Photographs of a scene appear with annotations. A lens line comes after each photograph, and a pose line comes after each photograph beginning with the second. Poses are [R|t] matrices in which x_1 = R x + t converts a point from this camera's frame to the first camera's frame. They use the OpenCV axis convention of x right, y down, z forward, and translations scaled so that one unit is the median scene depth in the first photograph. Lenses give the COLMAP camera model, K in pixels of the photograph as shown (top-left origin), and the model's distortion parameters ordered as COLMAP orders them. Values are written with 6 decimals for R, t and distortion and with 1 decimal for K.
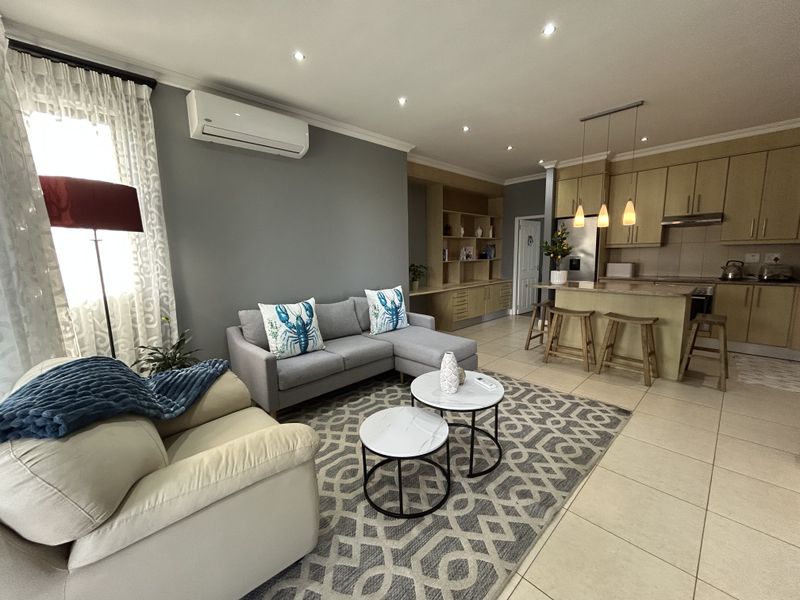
lens RADIAL K [[323.2, 0, 400.0], [0, 323.2, 300.0], [0, 0, 1]] dist [-0.000513, -0.000098]
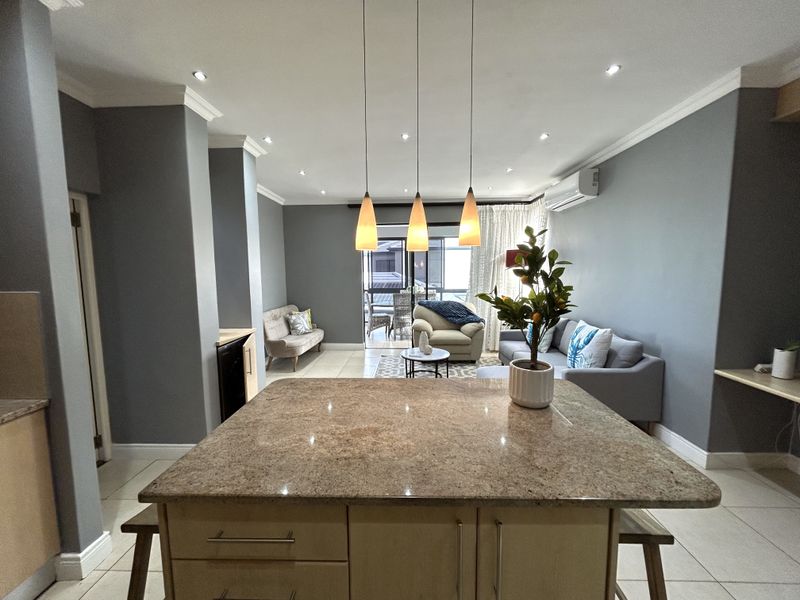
lens RADIAL K [[323.2, 0, 400.0], [0, 323.2, 300.0], [0, 0, 1]] dist [-0.000513, -0.000098]
pose [[-0.709494, 0.090166, -0.698920, 1.511940], [-0.077091, 0.975898, 0.204156, -0.392927], [0.700482, 0.198728, -0.685443, 2.047902]]
